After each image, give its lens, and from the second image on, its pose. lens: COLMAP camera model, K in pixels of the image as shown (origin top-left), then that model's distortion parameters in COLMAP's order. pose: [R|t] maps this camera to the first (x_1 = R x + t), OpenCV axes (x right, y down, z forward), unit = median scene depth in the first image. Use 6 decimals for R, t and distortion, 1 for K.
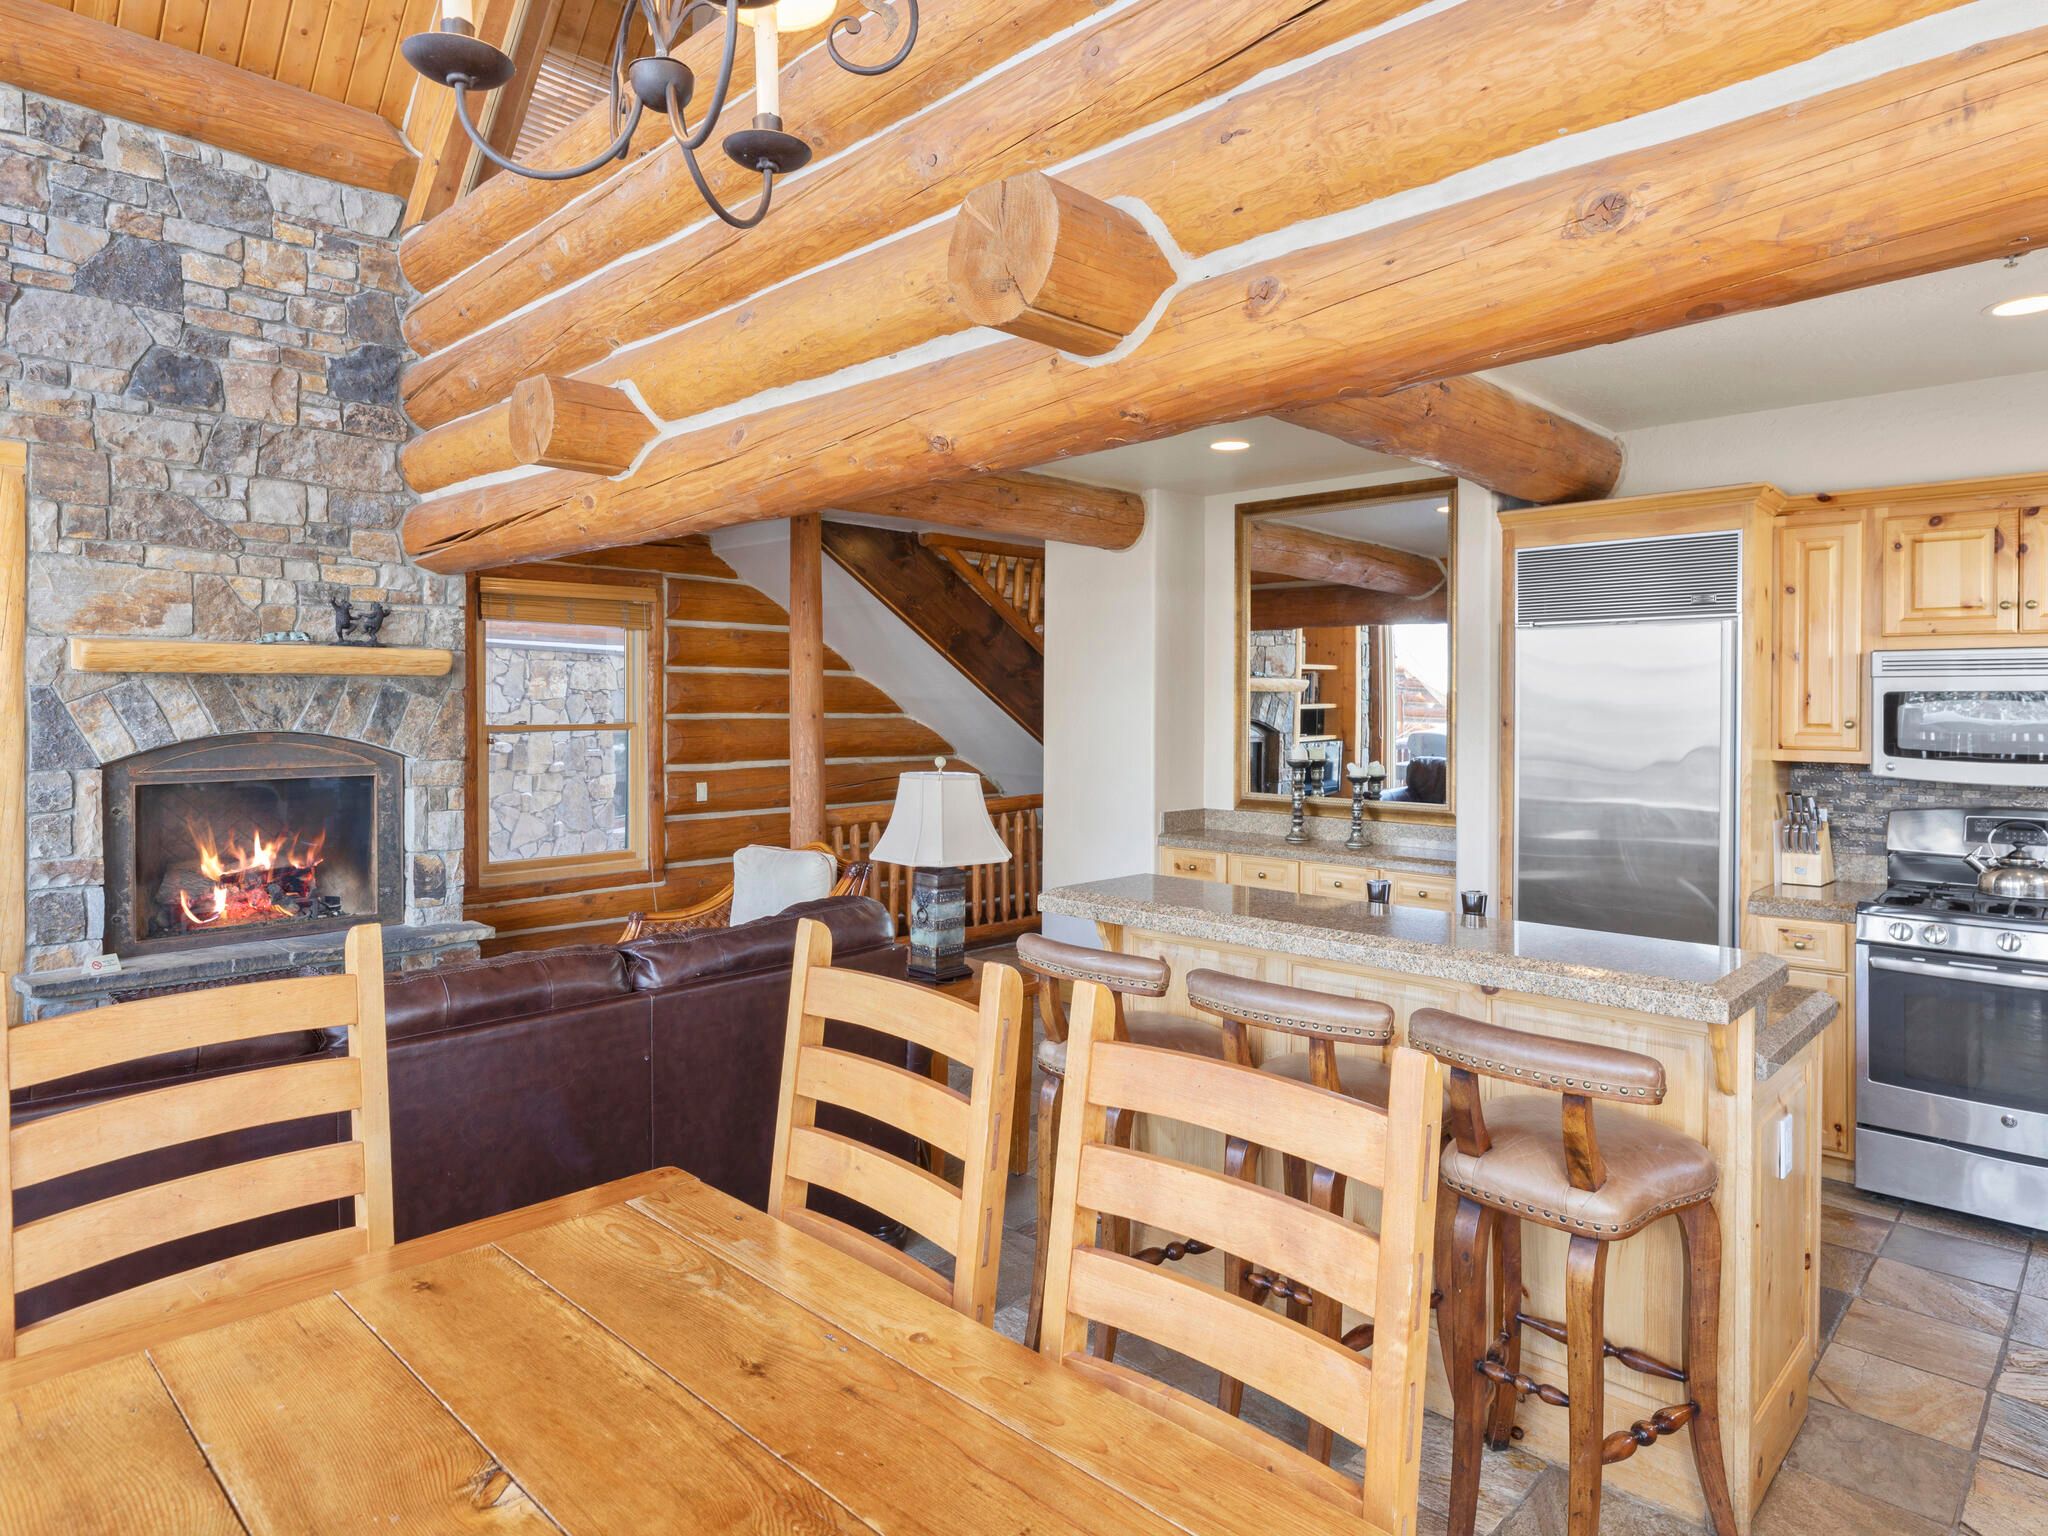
lens RADIAL K [[1205.1, 0, 1054.0], [0, 1205.1, 713.0], [0, 0, 1]] dist [-0.000793, 0.002332]
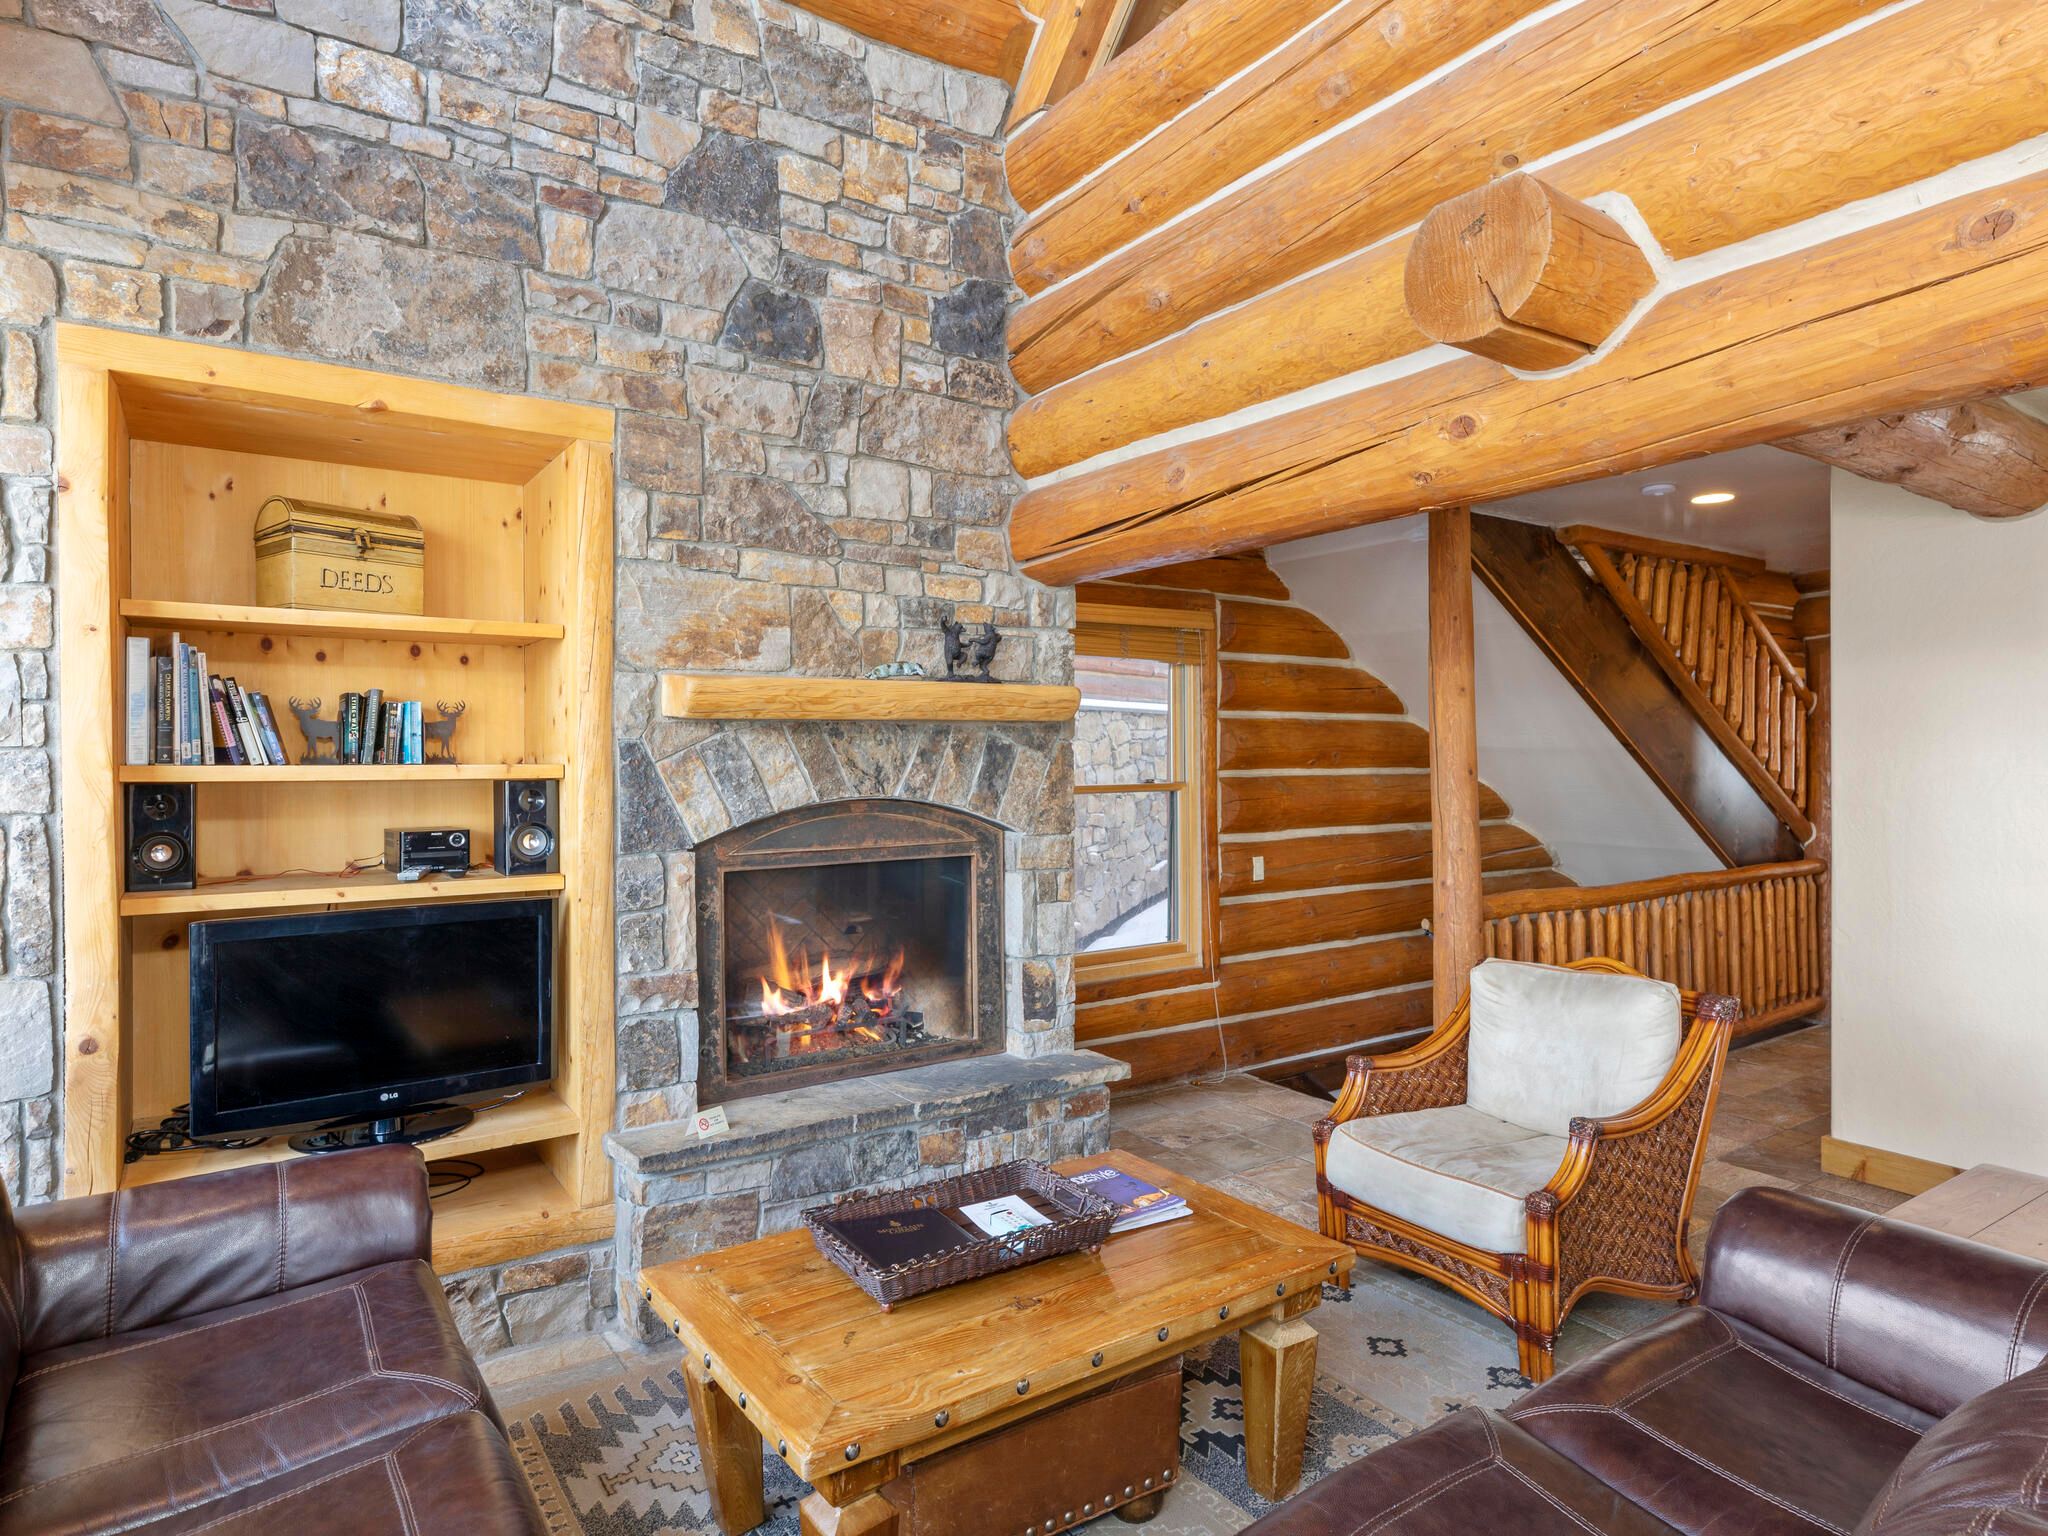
lens RADIAL K [[1162.1, 0, 1028.1], [0, 1162.1, 759.8], [0, 0, 1]] dist [-0.004137, -0.000361]
pose [[0.978292, -0.009617, -0.207007, -0.404162], [0.008309, 0.999940, -0.007184, -0.002568], [0.207063, 0.005308, 0.978313, 0.315730]]
